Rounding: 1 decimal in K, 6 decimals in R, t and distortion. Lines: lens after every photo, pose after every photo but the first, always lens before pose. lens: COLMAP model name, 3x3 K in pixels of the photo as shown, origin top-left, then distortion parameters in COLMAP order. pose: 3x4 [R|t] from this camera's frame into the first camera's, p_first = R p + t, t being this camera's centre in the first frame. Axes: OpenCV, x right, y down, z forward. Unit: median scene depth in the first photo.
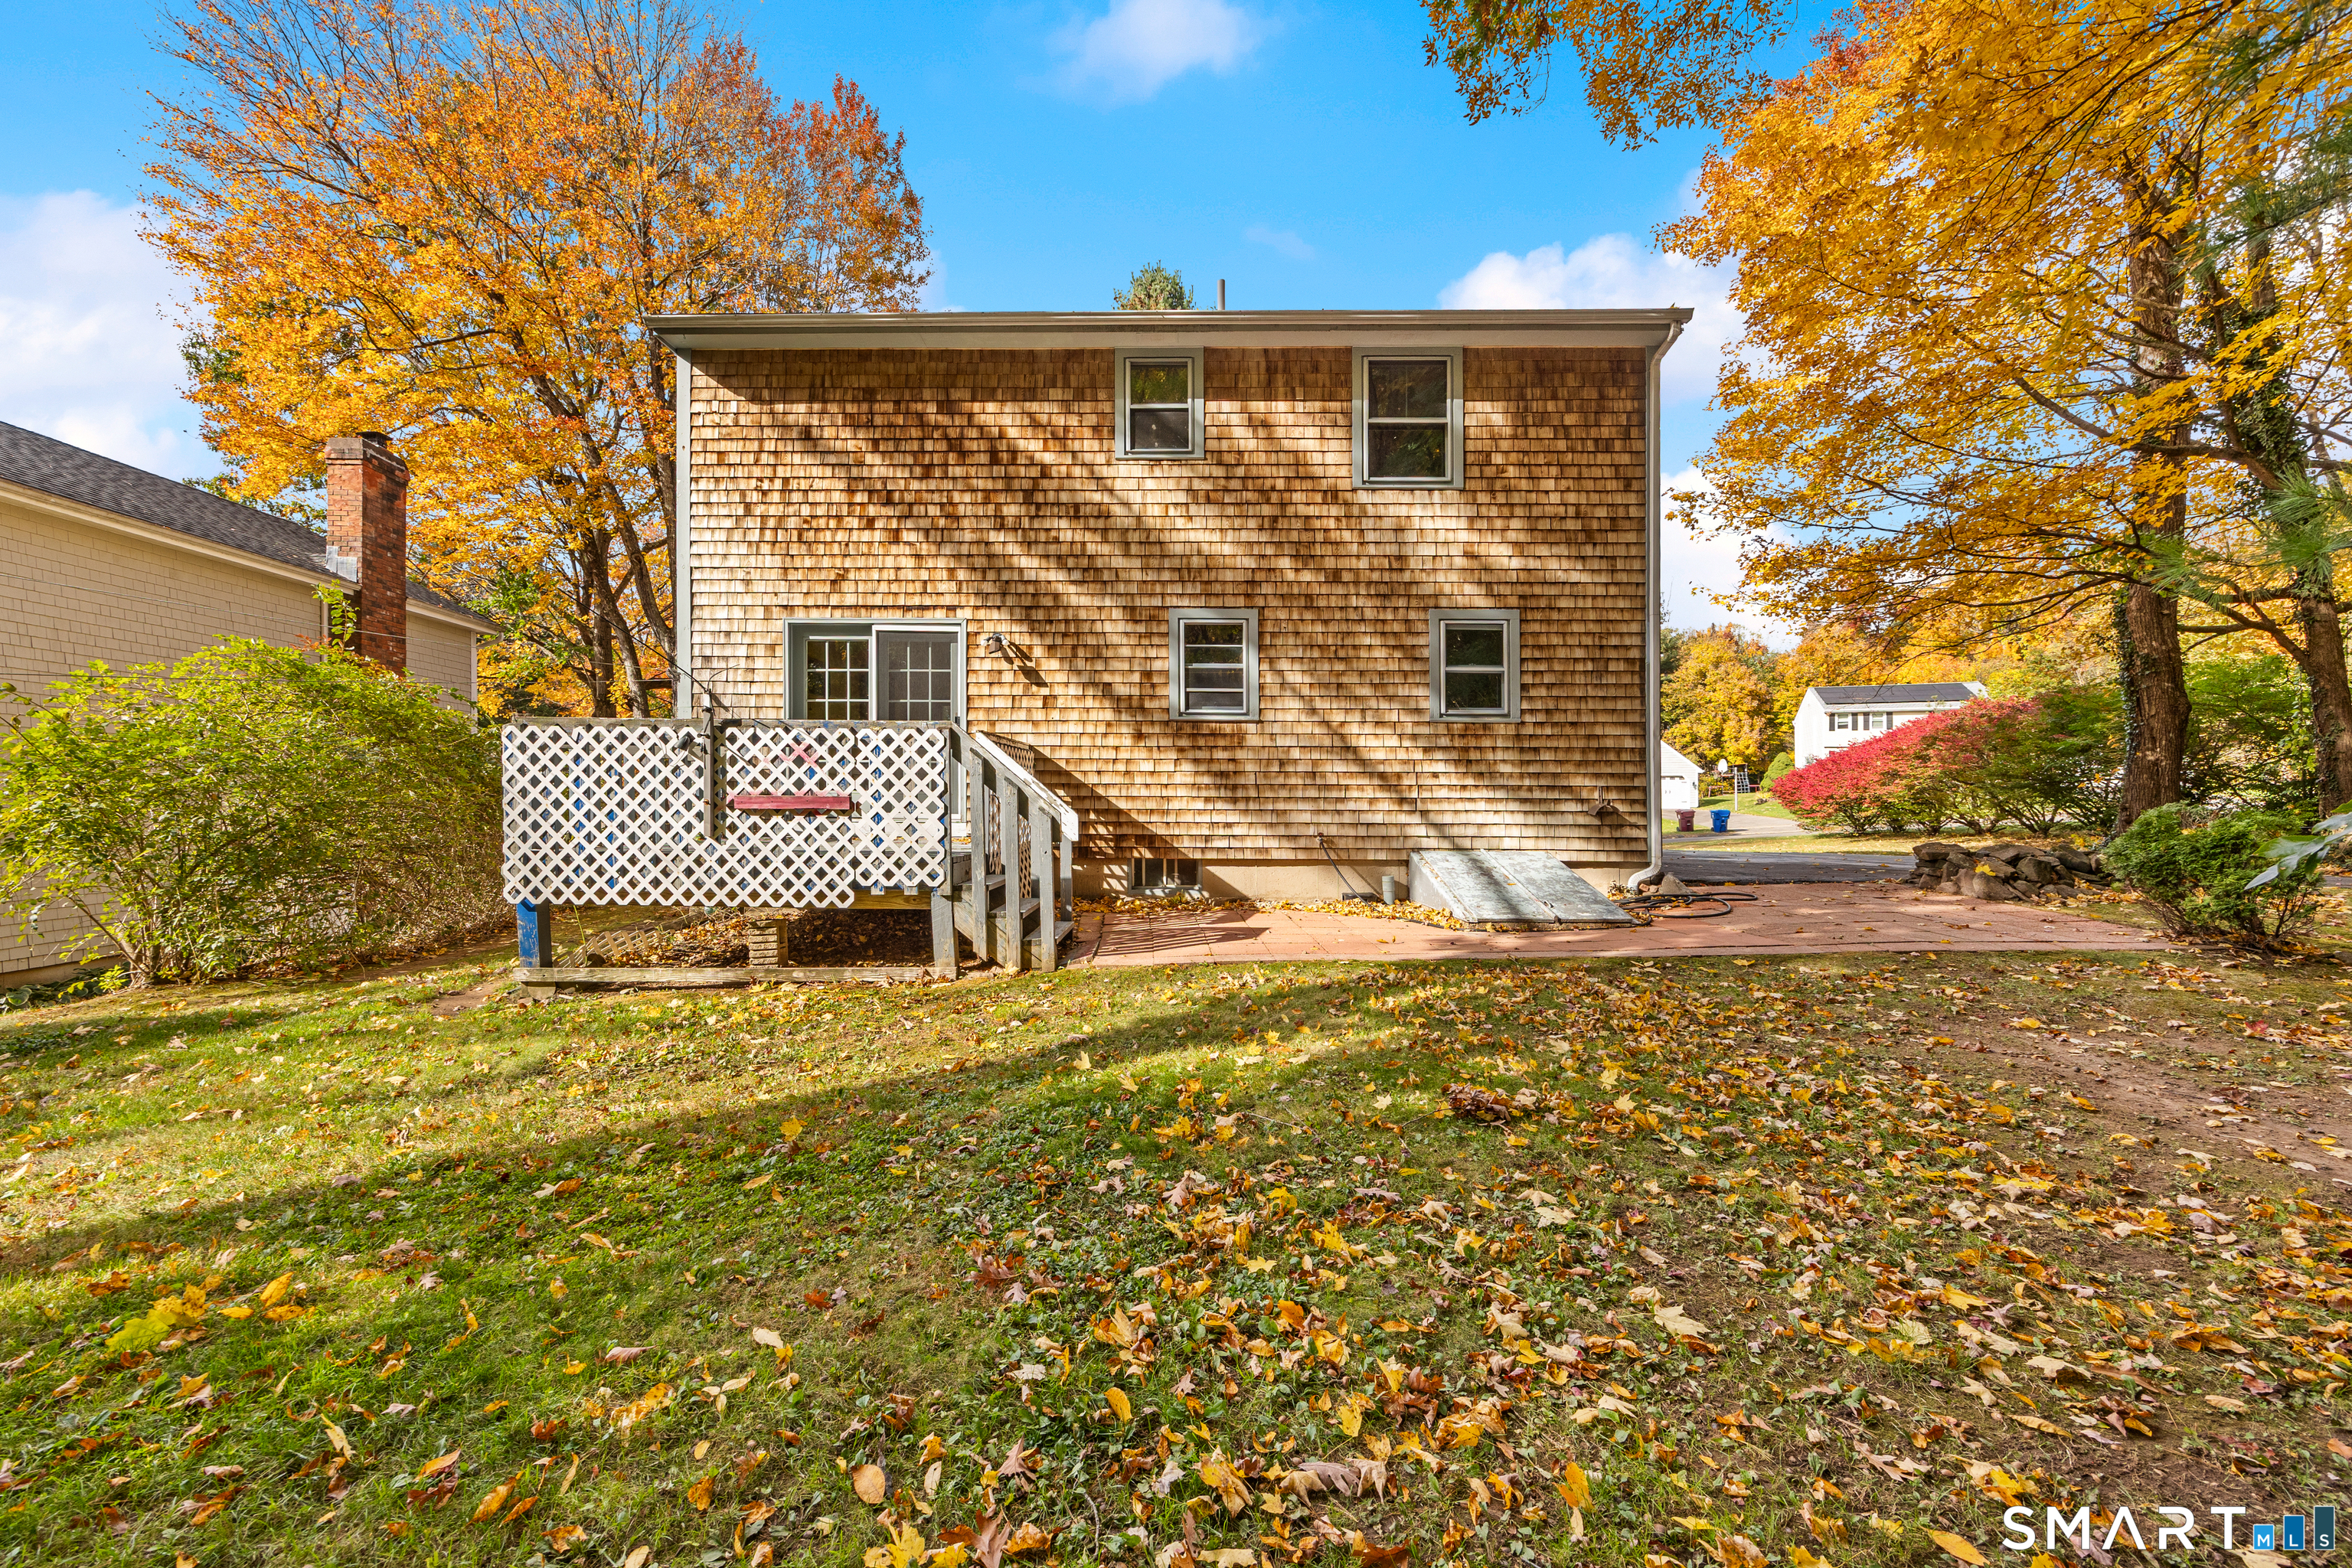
lens RADIAL K [[918.5, 0, 1186.8], [0, 918.5, 789.6], [0, 0, 1]] dist [-0.007245, 0.001264]
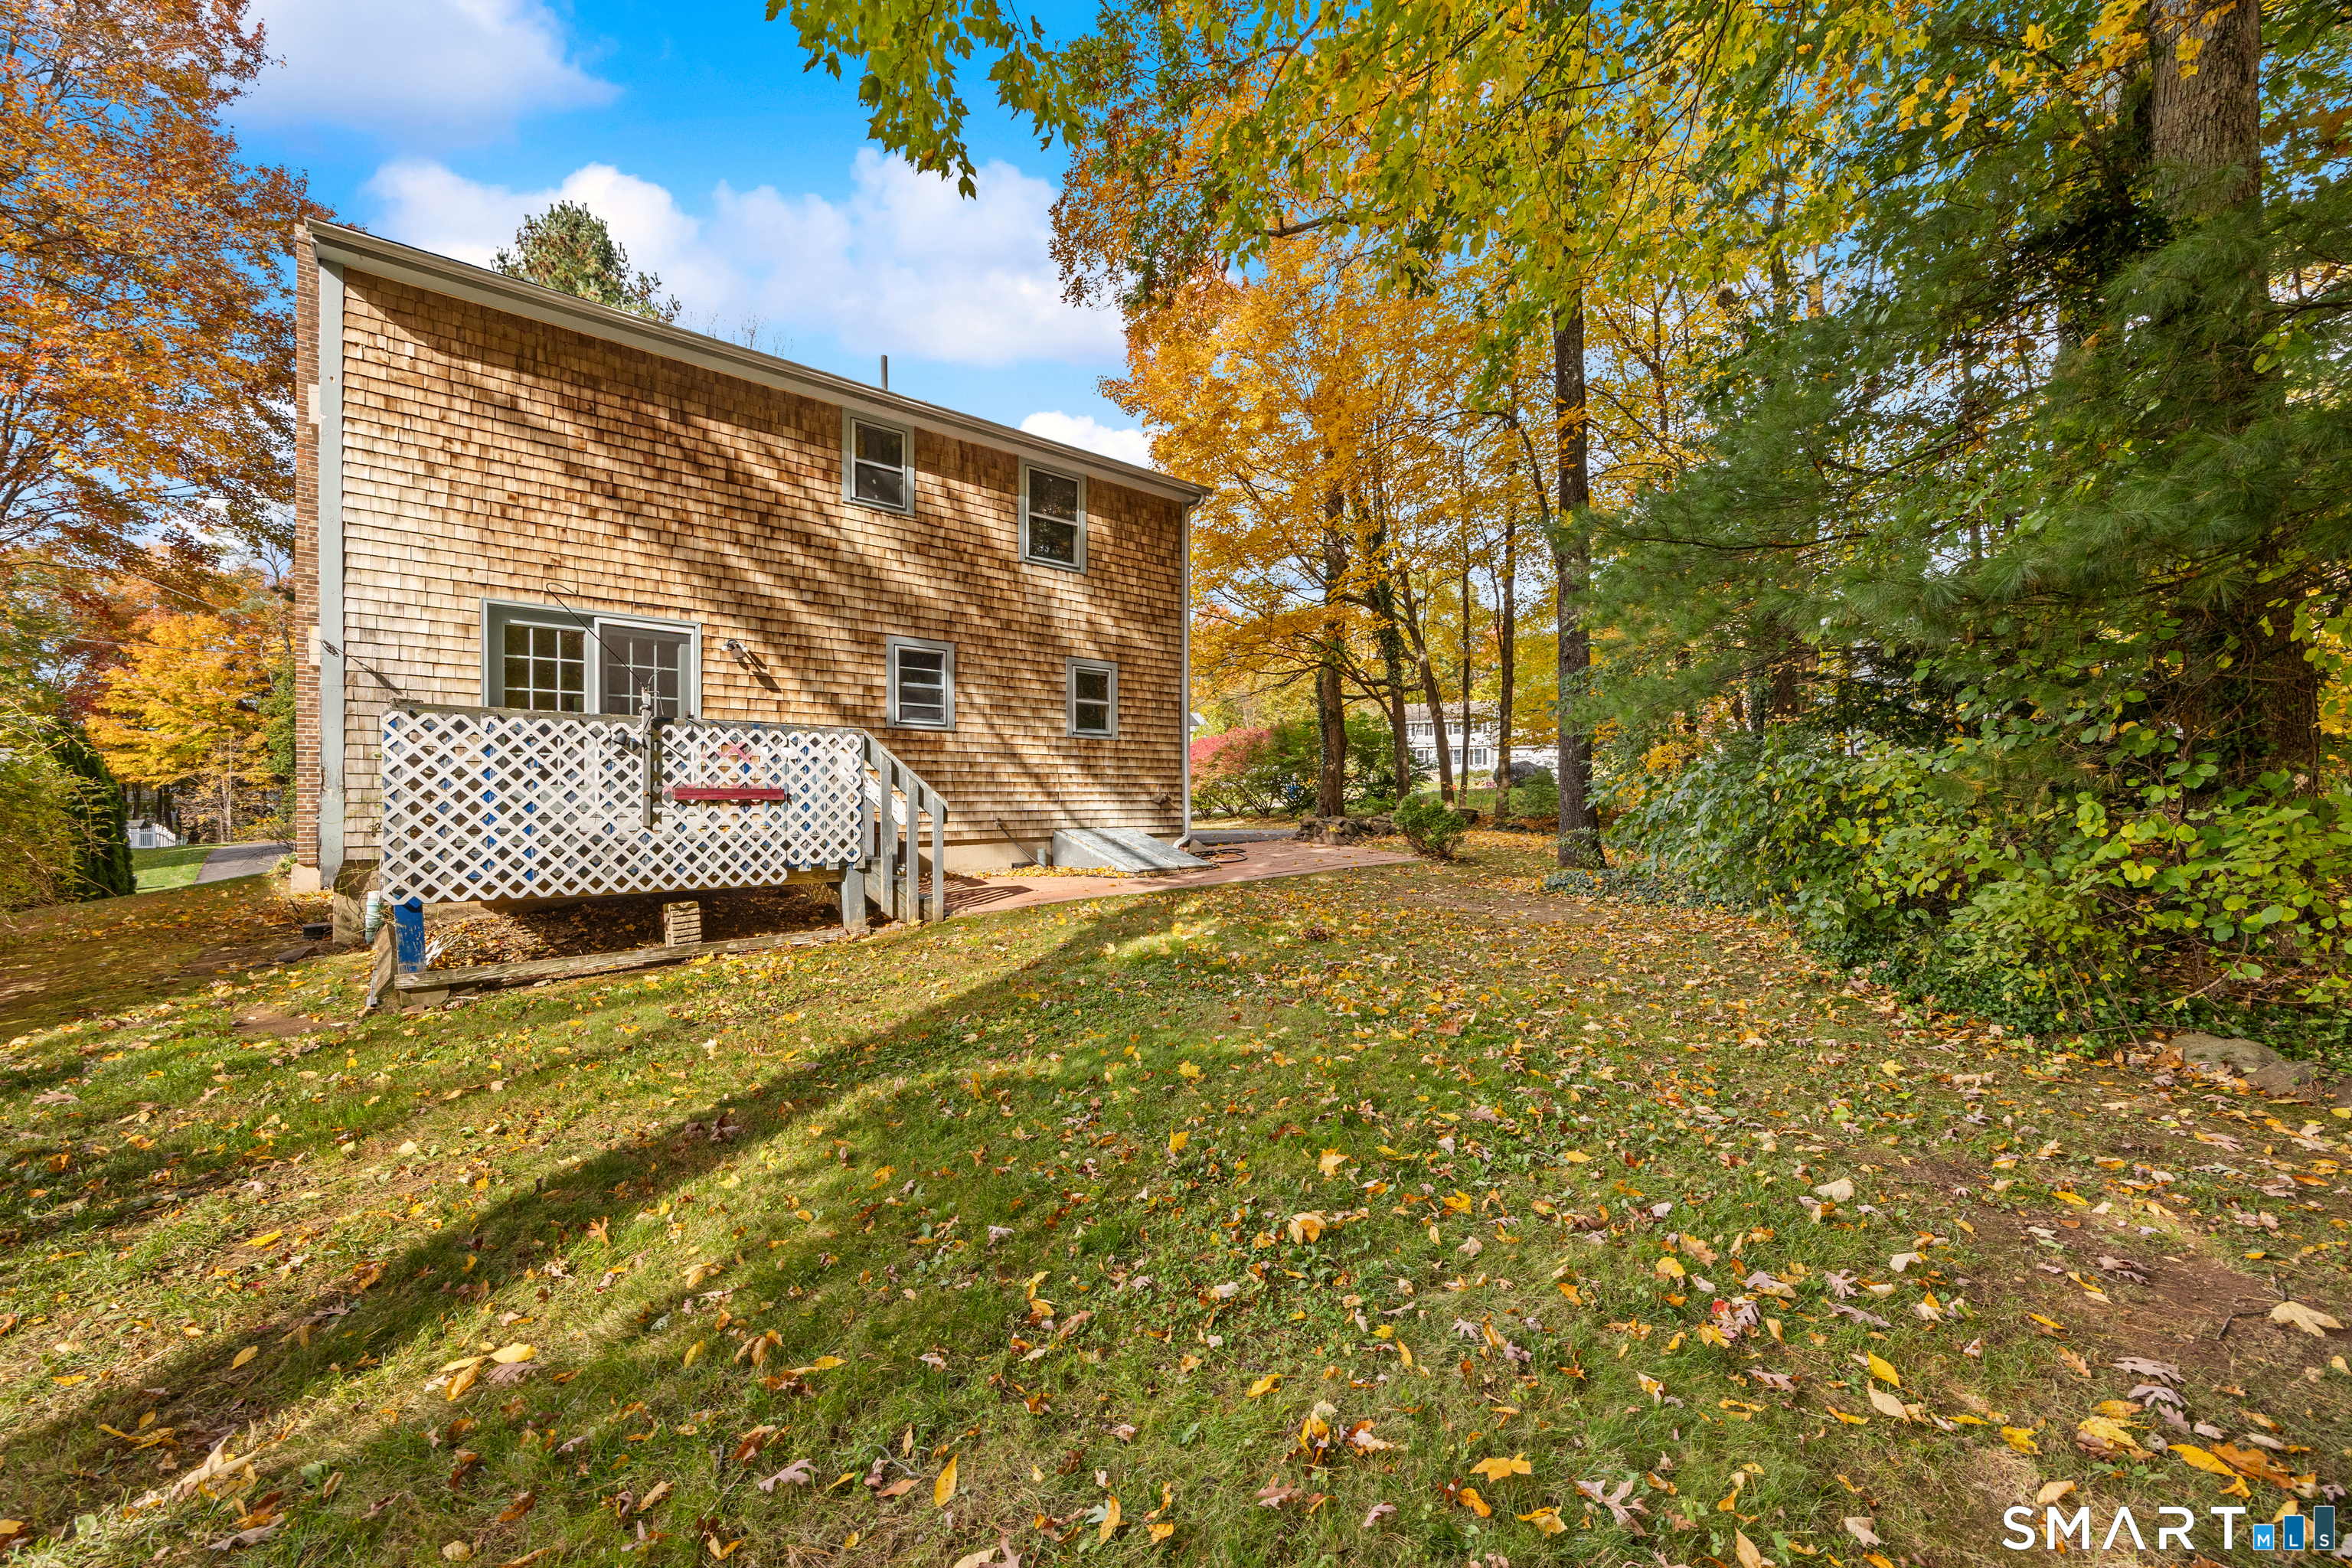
lens RADIAL K [[918.5, 0, 1157.1], [0, 918.5, 788.3], [0, 0, 1]] dist [-0.007245, 0.001264]
pose [[0.750227, 0.001553, 0.661179, -0.549058], [-0.001034, 0.999999, -0.001176, 0.005345], [-0.661180, 0.000198, 0.750228, -0.140313]]
